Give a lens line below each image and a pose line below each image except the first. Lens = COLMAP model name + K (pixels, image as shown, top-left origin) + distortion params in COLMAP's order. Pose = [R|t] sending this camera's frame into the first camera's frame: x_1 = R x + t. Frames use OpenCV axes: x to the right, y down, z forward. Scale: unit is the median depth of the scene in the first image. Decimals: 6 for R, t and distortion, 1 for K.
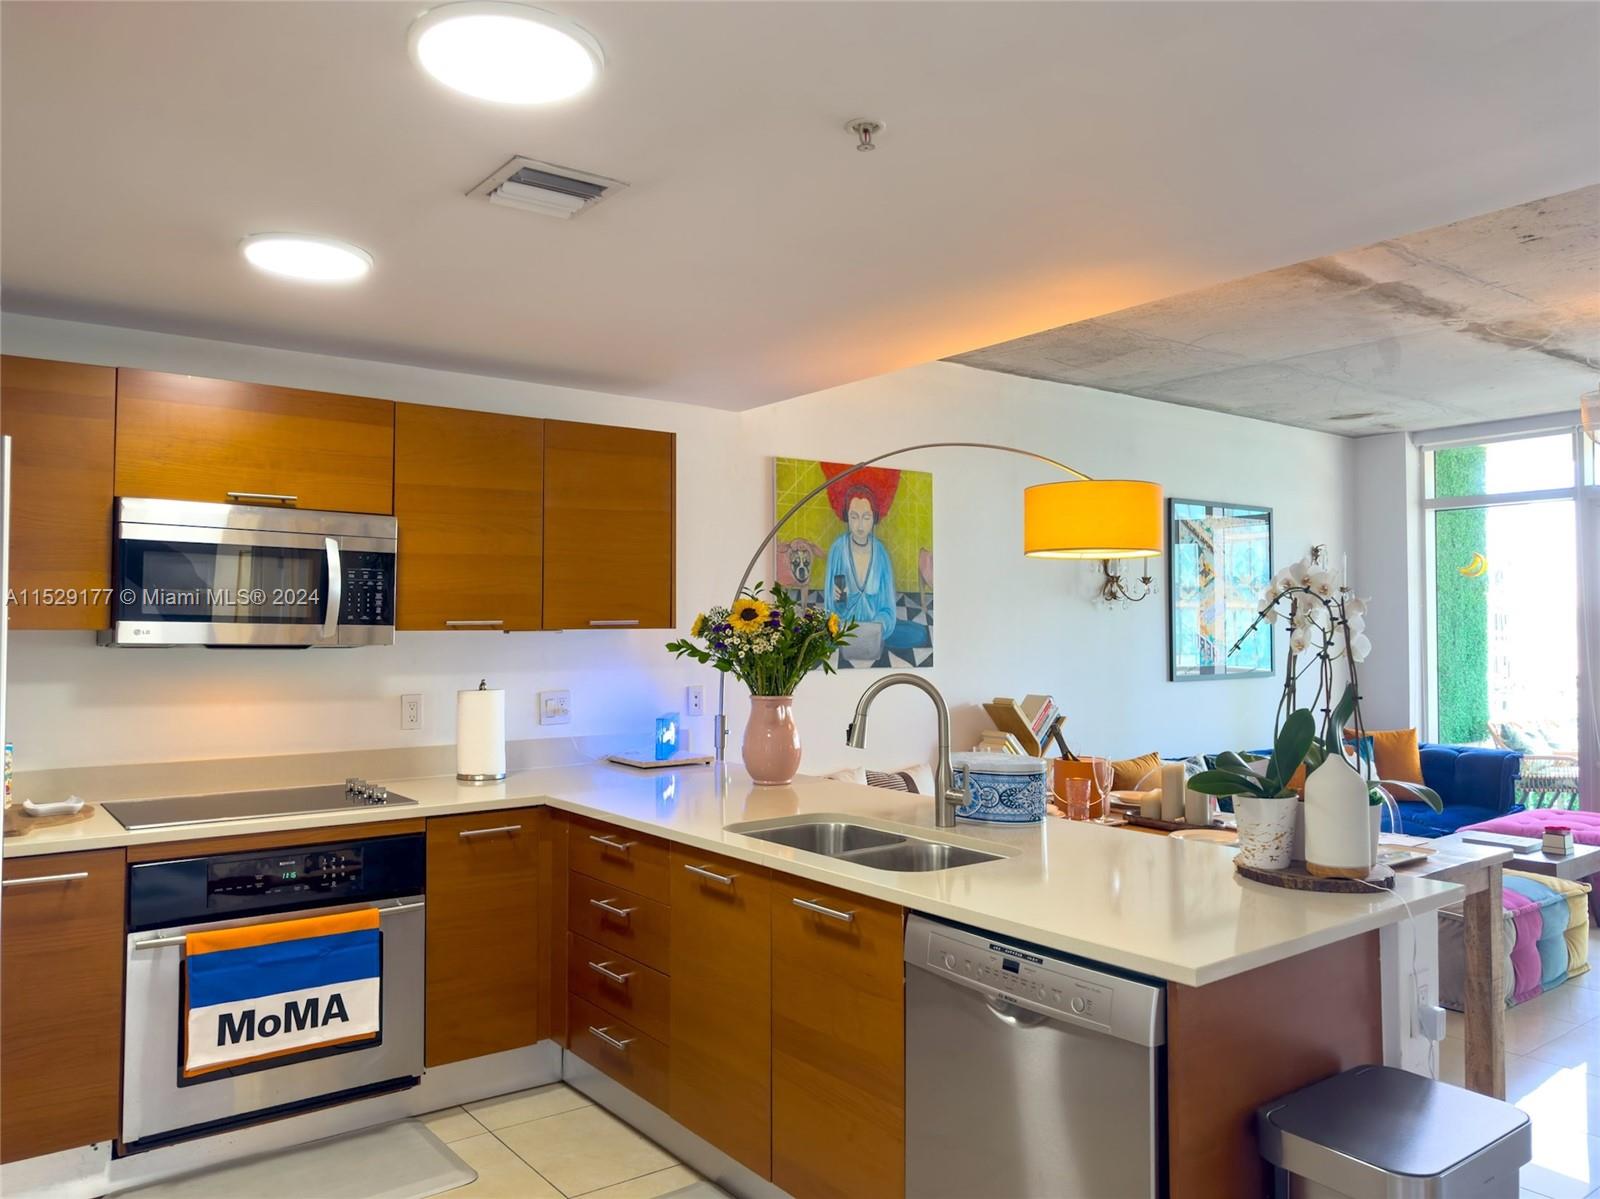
lens RADIAL K [[1151.2, 0, 800.0], [0, 1151.2, 599.5], [0, 0, 1]] dist [0.004027, -0.003961]
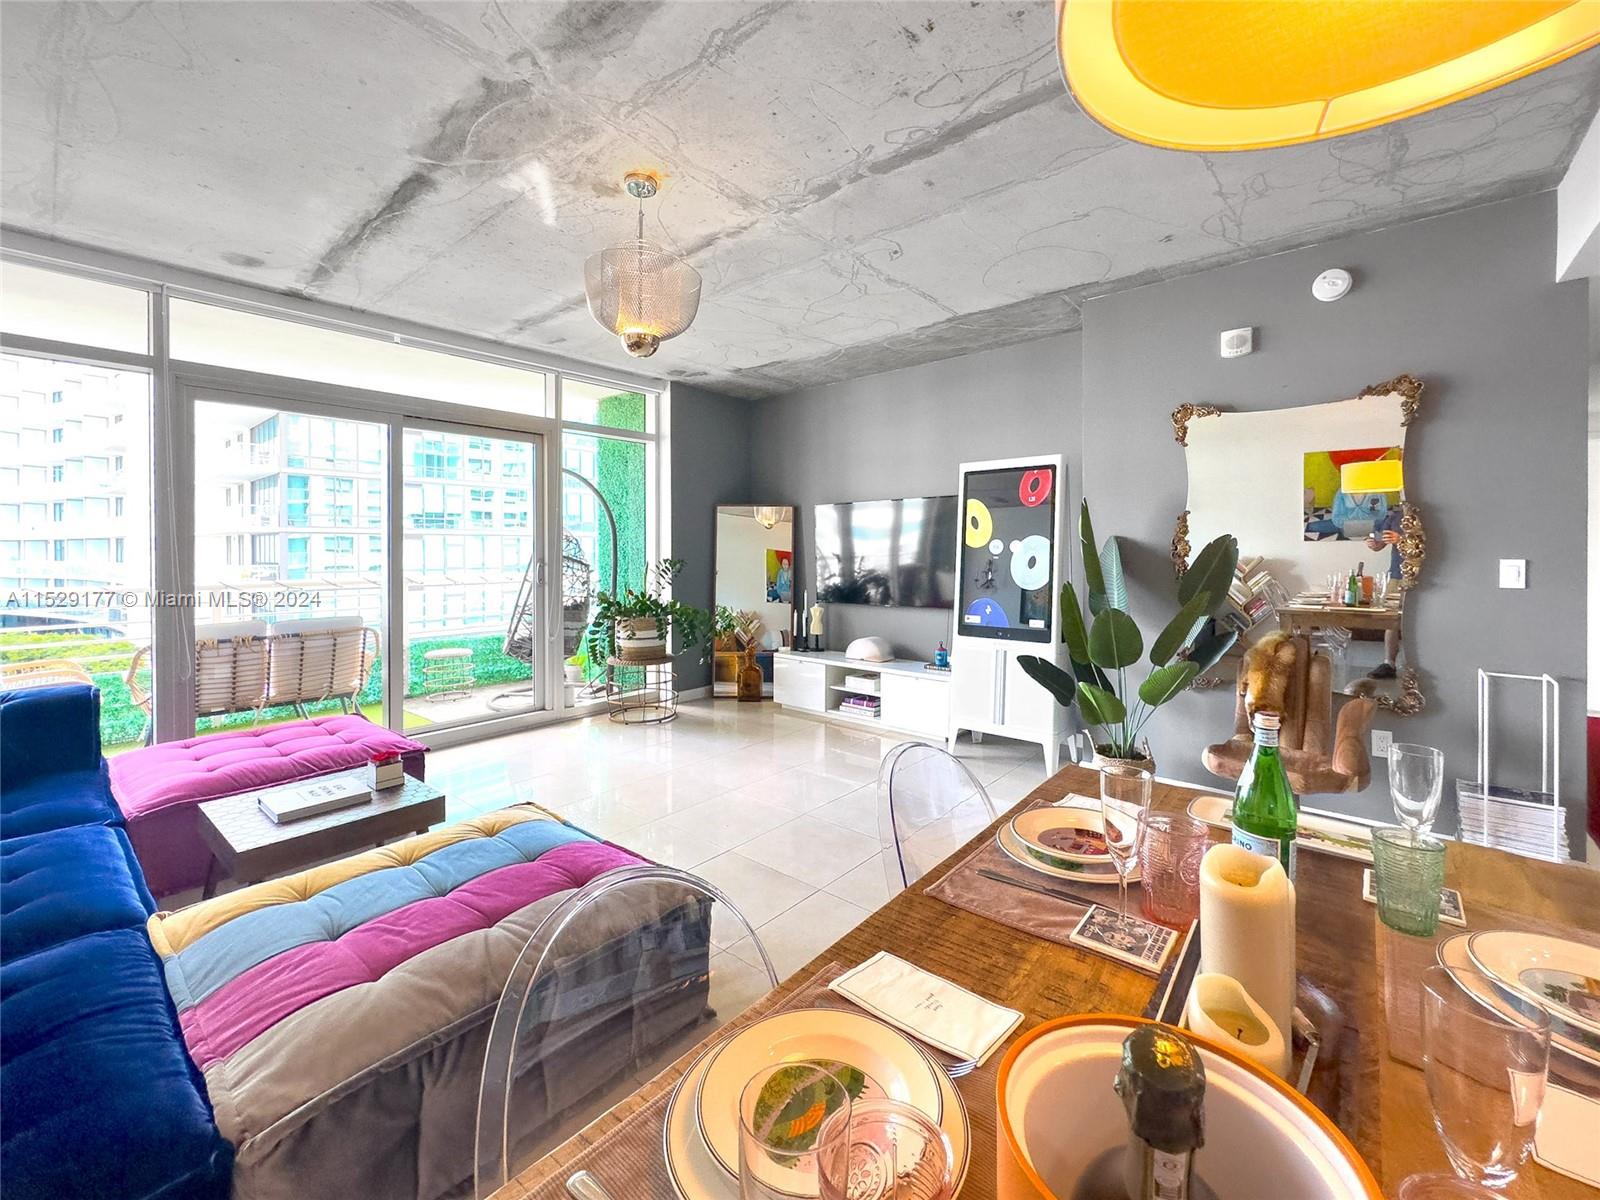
lens RADIAL K [[662.7, 0, 797.3], [0, 662.7, 552.1], [0, 0, 1]] dist [0.000064, 0.000110]
pose [[-0.213714, -0.006015, 0.976878, 0.132135], [-0.020422, 0.999790, 0.001688, 0.046955], [-0.976683, -0.019589, -0.213792, 0.863852]]
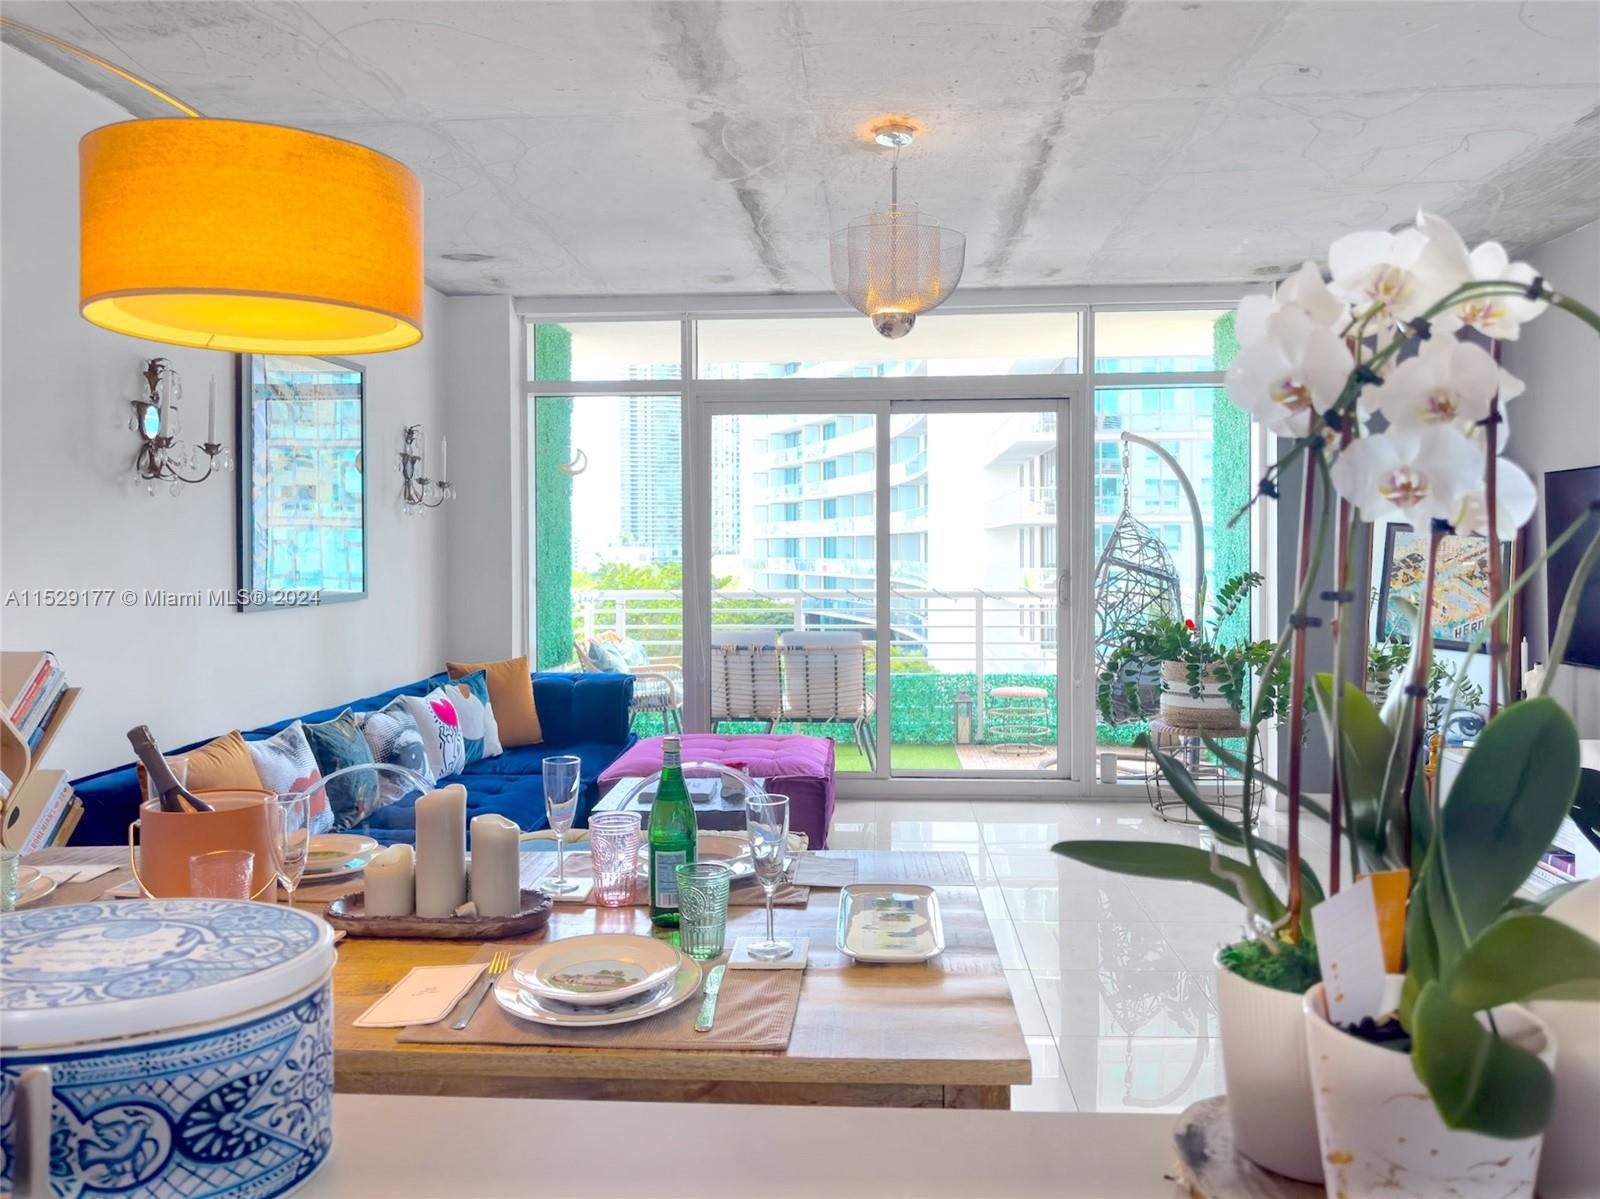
lens RADIAL K [[1159.5, 0, 800.3], [0, 1159.5, 553.4], [0, 0, 1]] dist [-0.000993, -0.005517]
pose [[0.650377, -0.007733, 0.759572, 0.044791], [-0.012910, 0.999691, 0.021232, 0.025987], [-0.759502, -0.023615, 0.650076, 0.440469]]
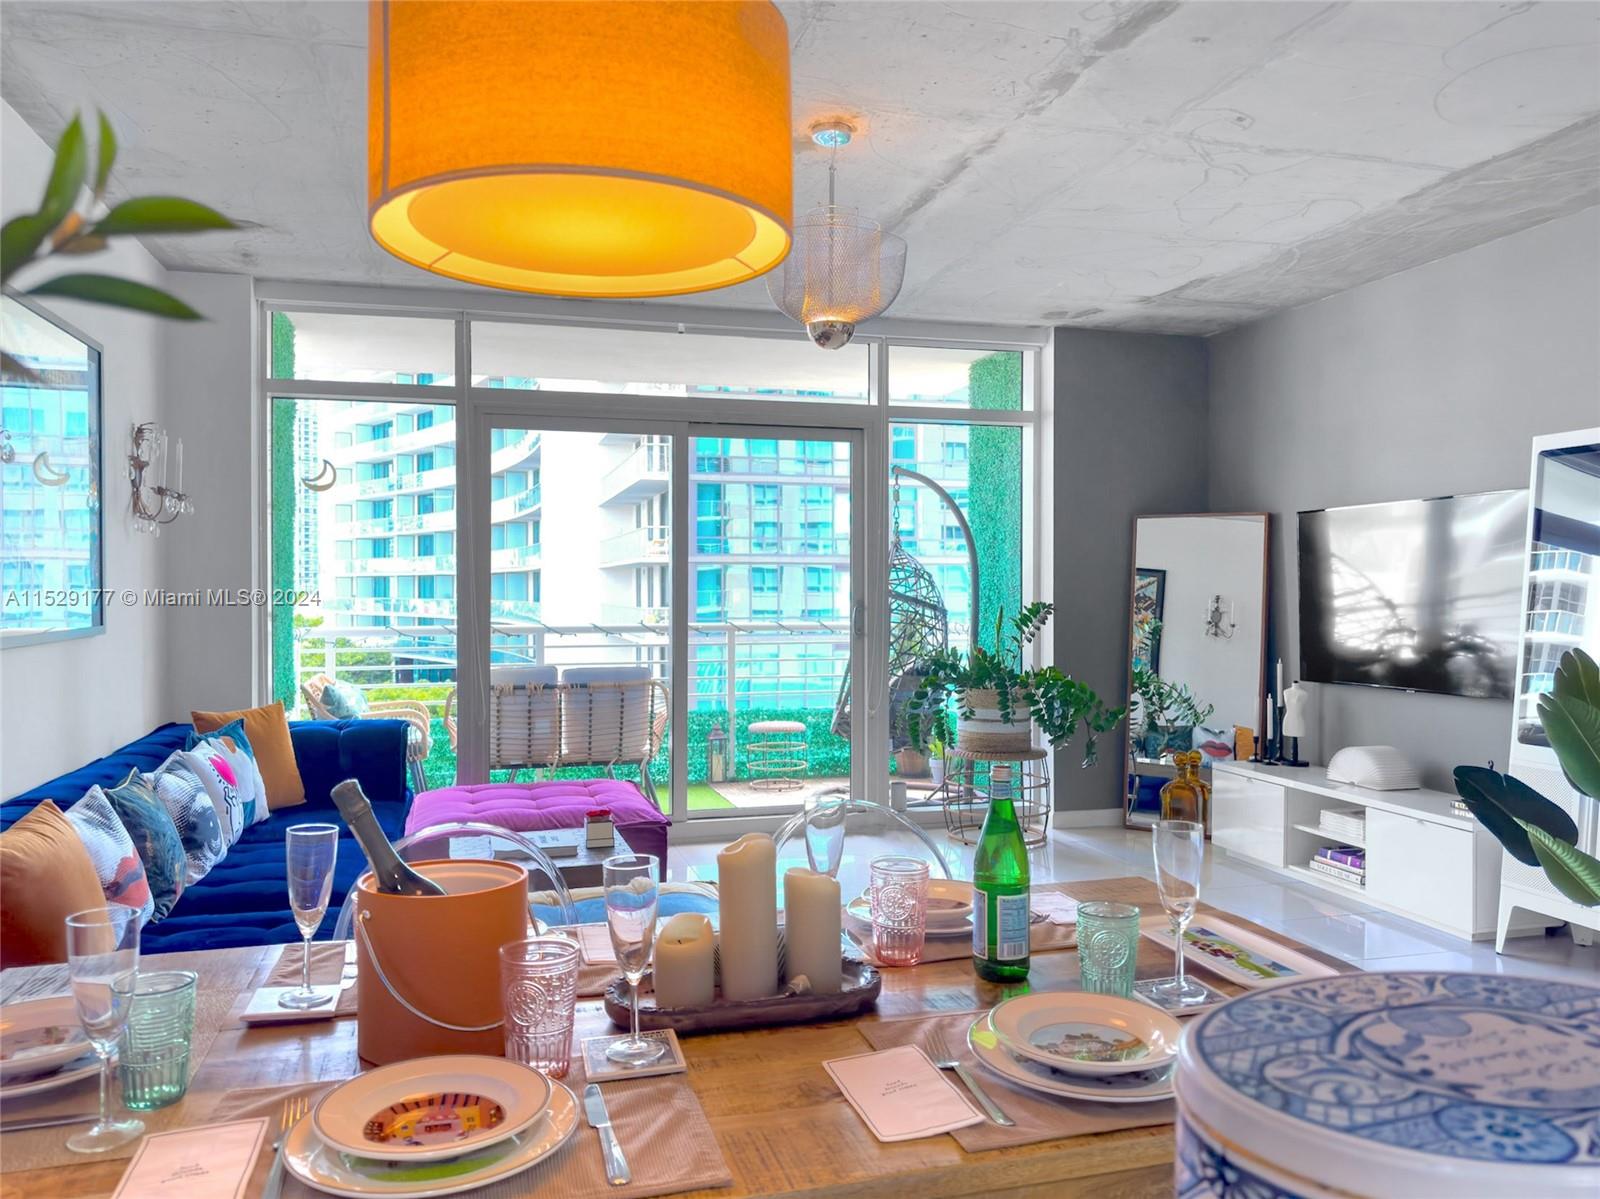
lens RADIAL K [[1178.4, 0, 790.8], [0, 1178.4, 597.8], [0, 0, 1]] dist [-0.001685, -0.001511]
pose [[0.366403, -0.009919, 0.930403, -0.024462], [-0.020791, 0.999606, 0.018844, 0.040885], [-0.930224, -0.026248, 0.366053, 0.635878]]
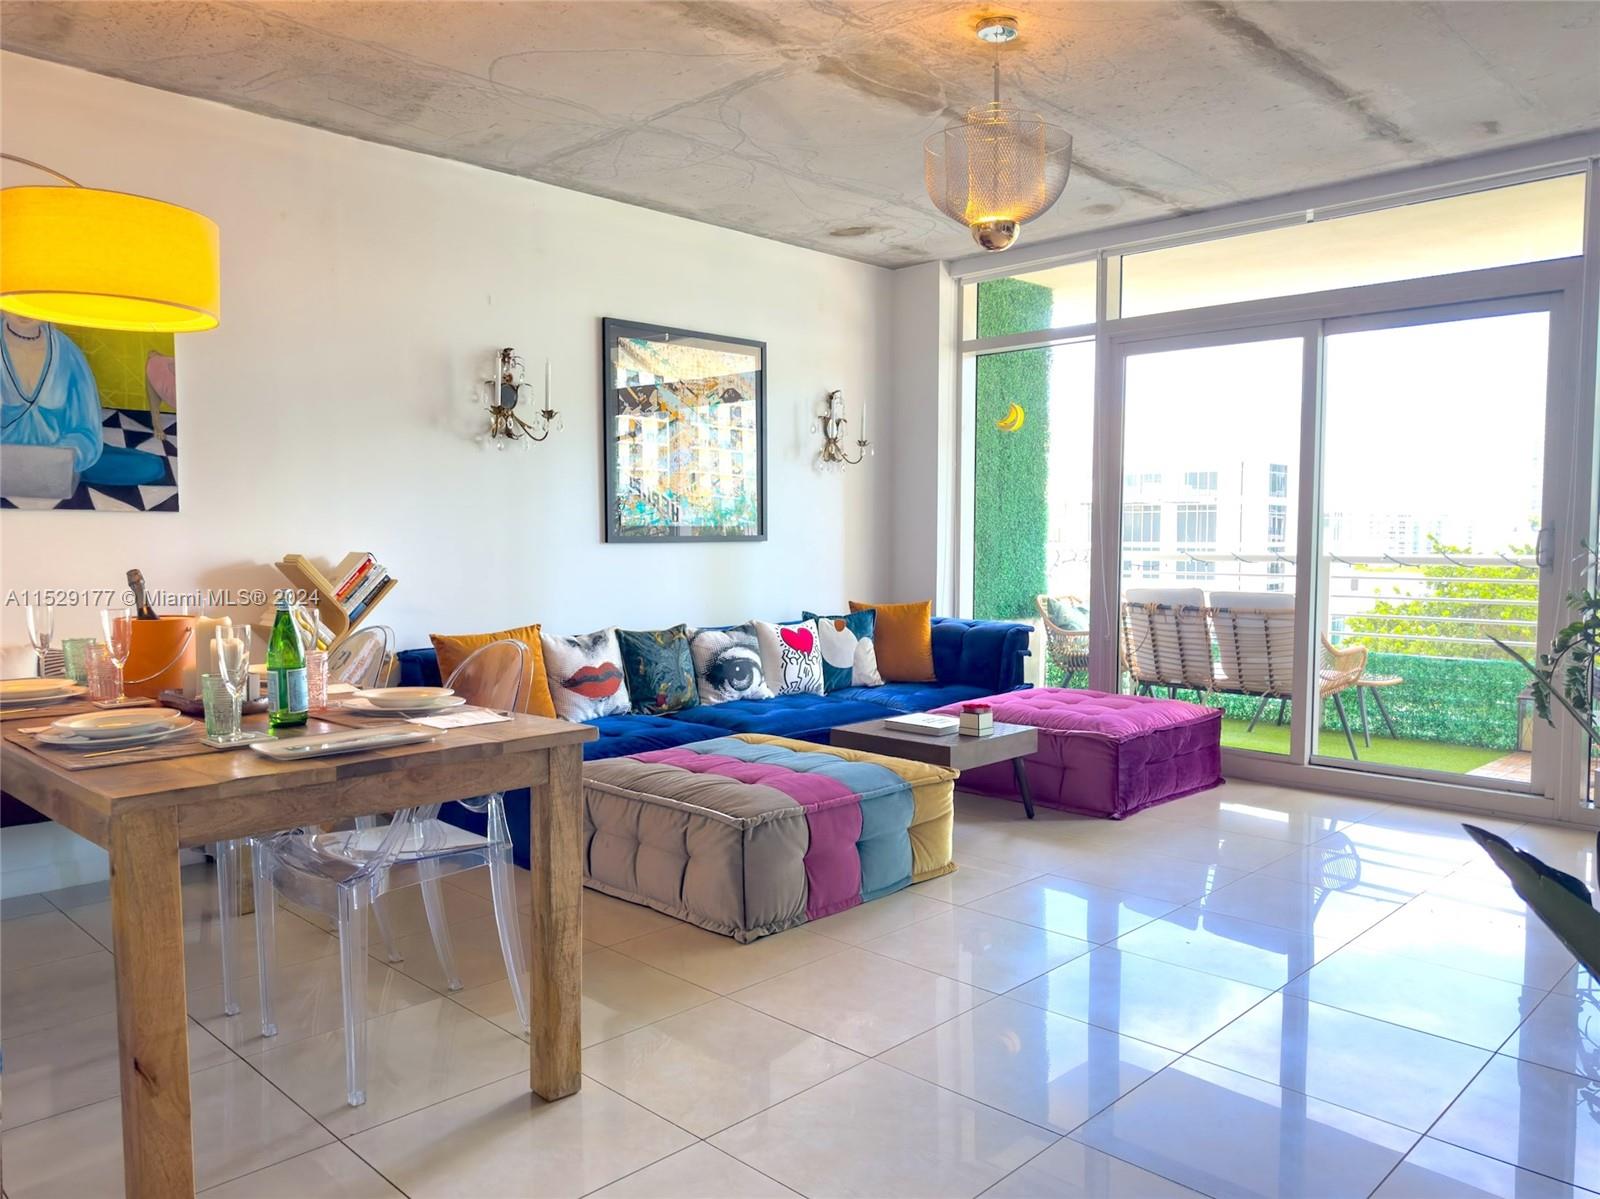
lens RADIAL K [[1168.2, 0, 808.0], [0, 1168.2, 610.9], [0, 0, 1]] dist [0.000831, -0.001640]
pose [[0.987727, -0.009391, 0.155906, 0.423521], [-0.004903, 0.995835, 0.091046, 0.054250], [-0.156112, -0.090693, 0.983567, 0.190034]]
